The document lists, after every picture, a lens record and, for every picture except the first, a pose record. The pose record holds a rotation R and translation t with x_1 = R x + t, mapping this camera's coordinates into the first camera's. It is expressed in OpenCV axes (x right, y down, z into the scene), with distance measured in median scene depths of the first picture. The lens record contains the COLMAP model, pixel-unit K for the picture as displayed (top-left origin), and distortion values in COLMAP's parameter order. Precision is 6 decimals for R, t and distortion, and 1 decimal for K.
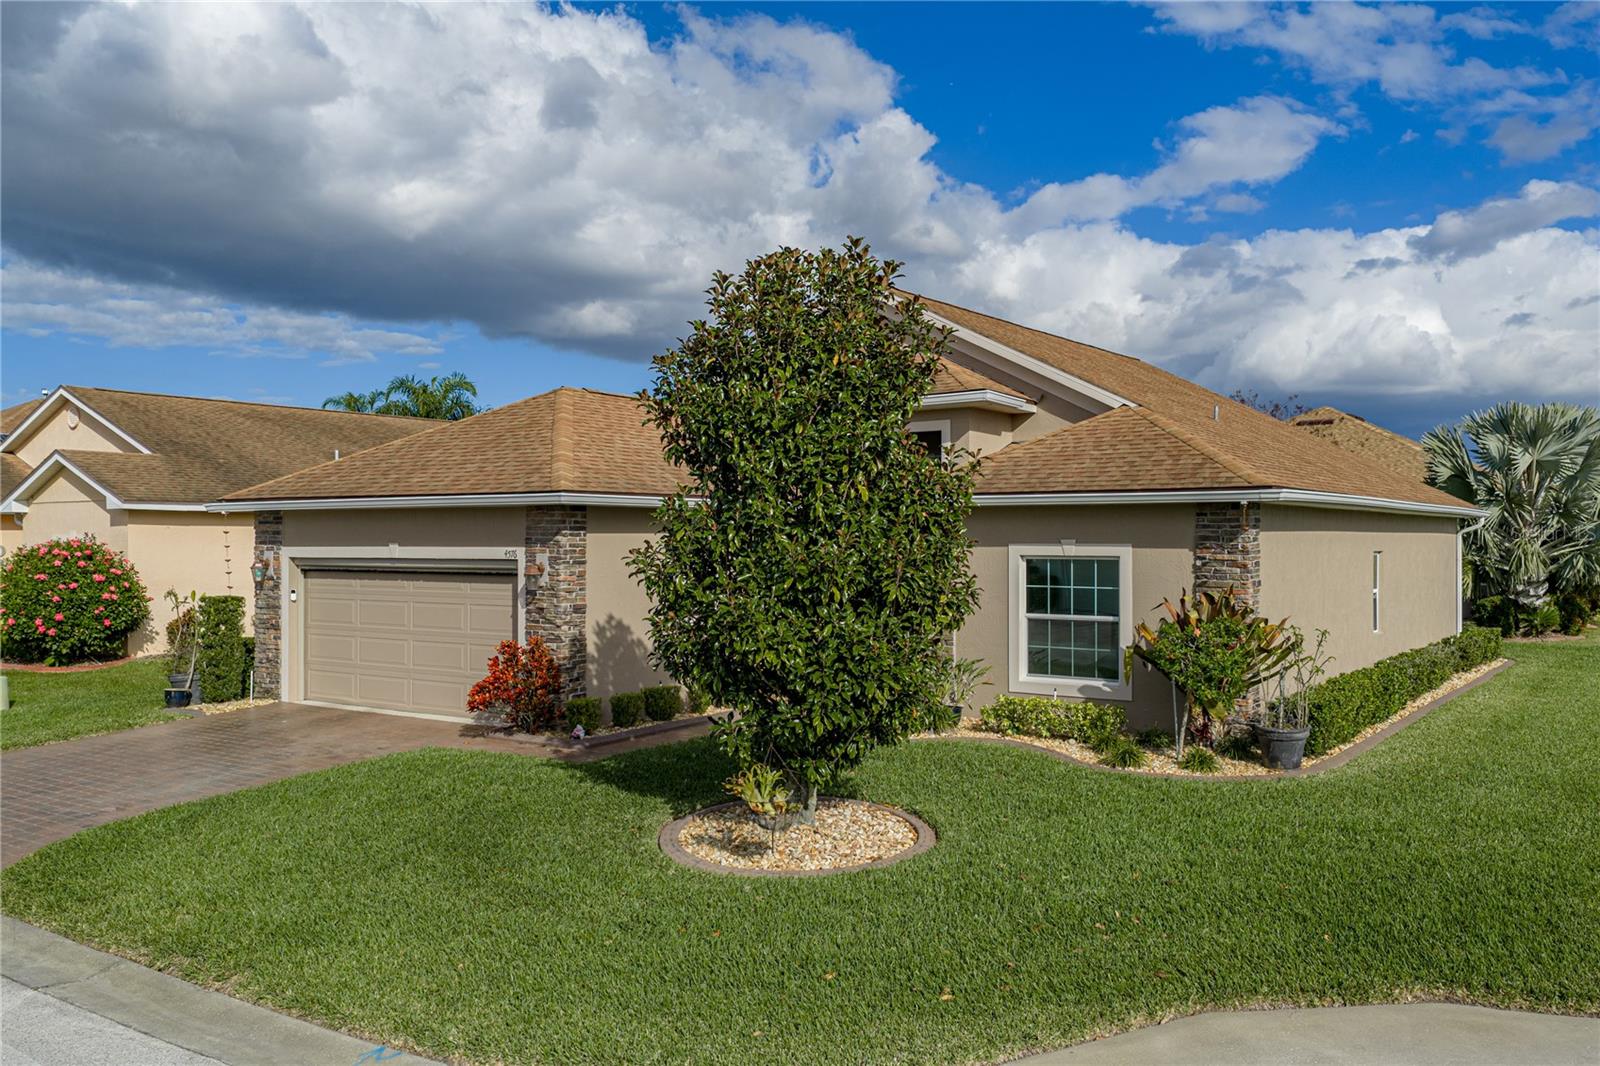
lens RADIAL K [[1334.2, 0, 800.0], [0, 1334.2, 533.0], [0, 0, 1]] dist [0.015633, -0.026102]
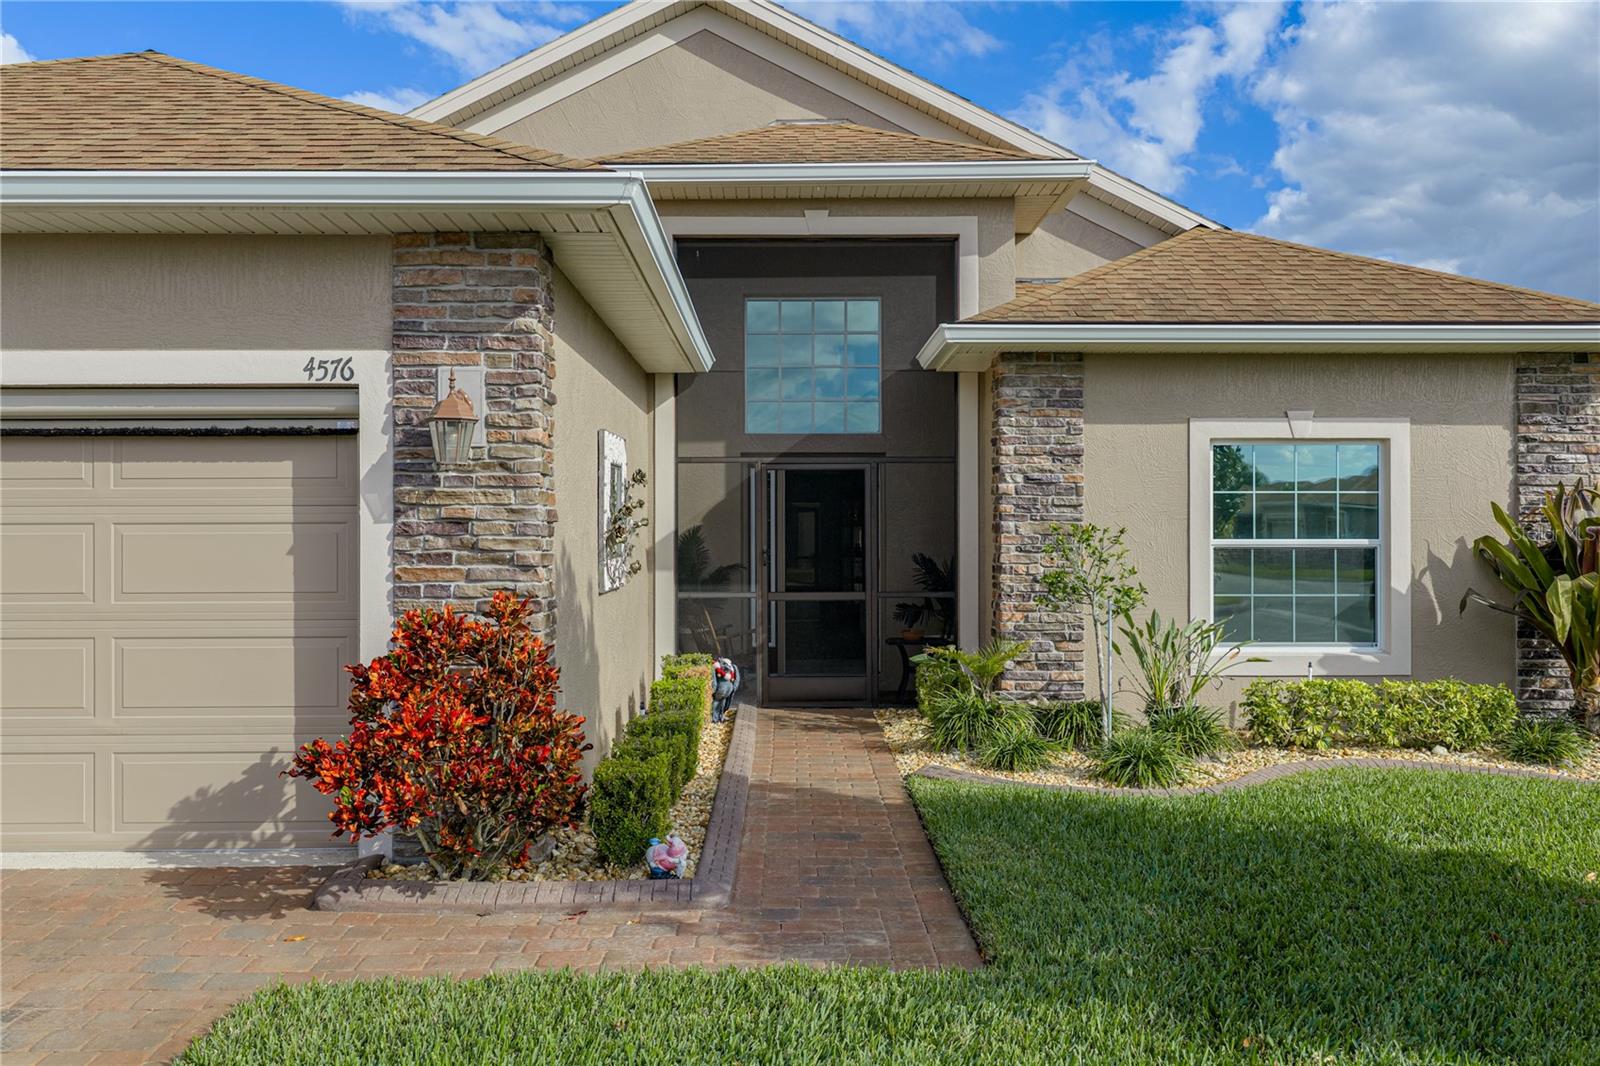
lens RADIAL K [[1334.2, 0, 800.0], [0, 1334.2, 533.0], [0, 0, 1]] dist [0.015633, -0.026102]
pose [[0.799835, 0.000967, 0.600219, -0.332663], [-0.001076, 0.999999, -0.000177, 0.059421], [-0.600219, -0.000504, 0.799836, 0.656109]]
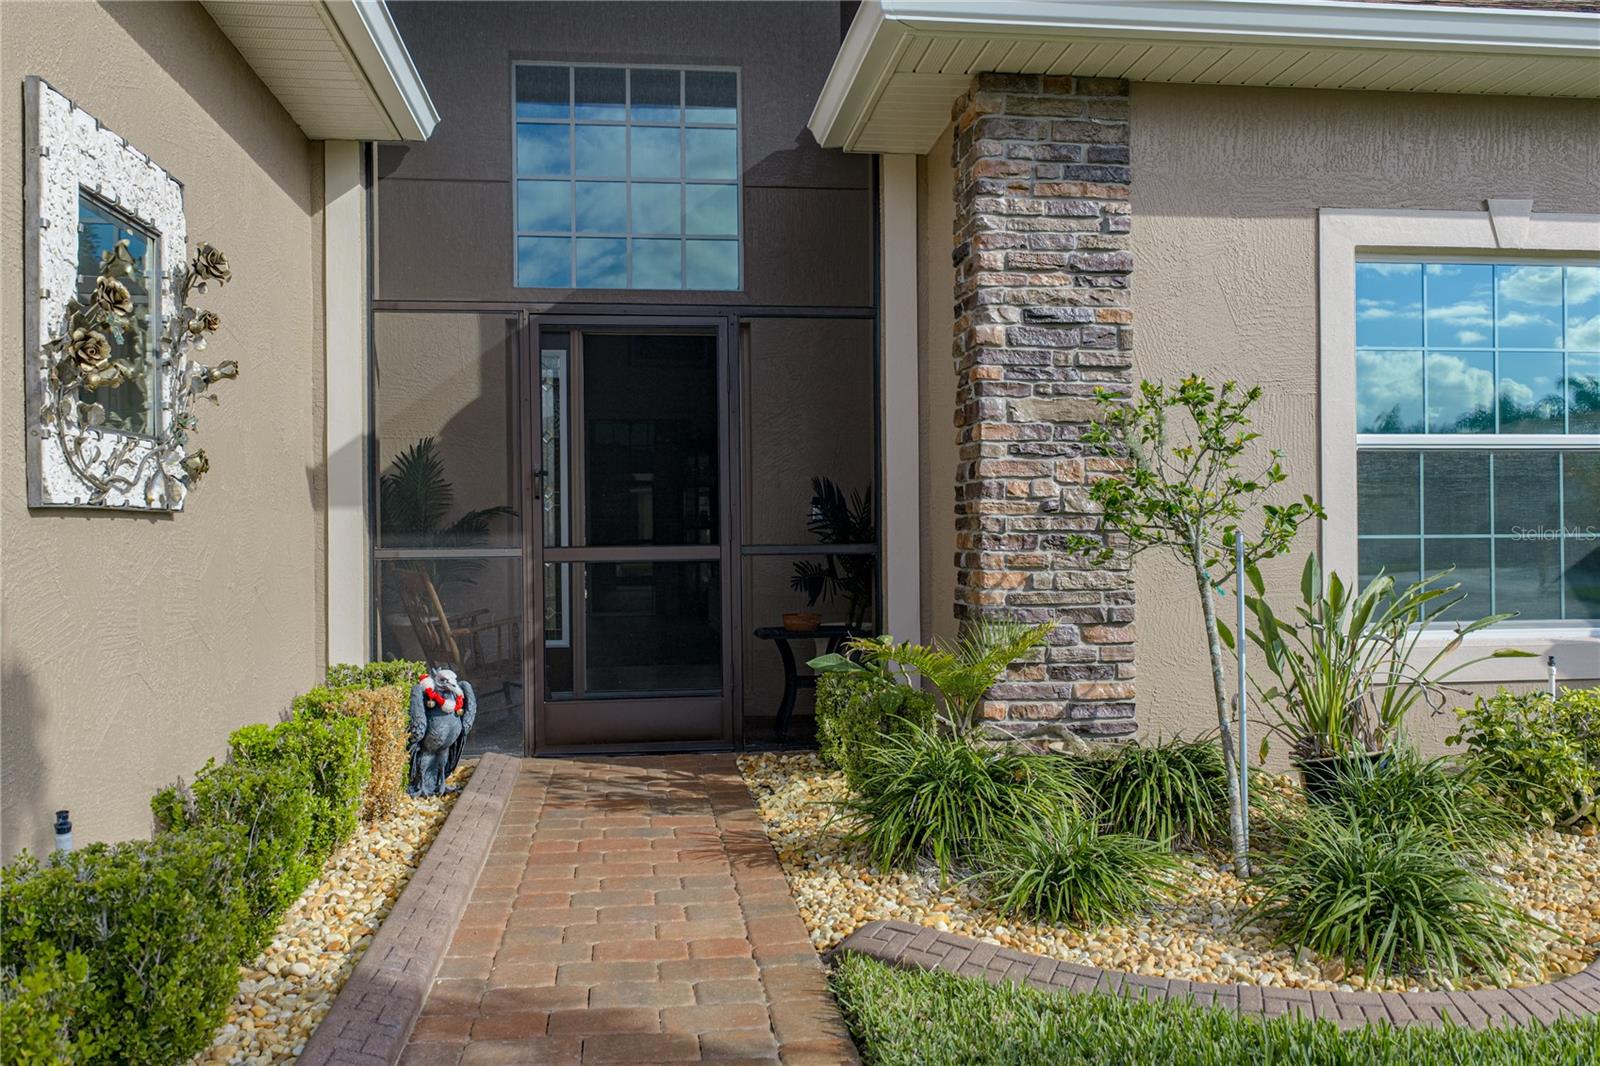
lens RADIAL K [[1334.2, 0, 800.0], [0, 1334.2, 533.0], [0, 0, 1]] dist [0.015633, -0.026102]
pose [[0.725638, -0.003488, 0.688068, -0.150838], [0.006536, 0.999977, -0.001823, 0.085626], [-0.688046, 0.005819, 0.725644, 0.878746]]
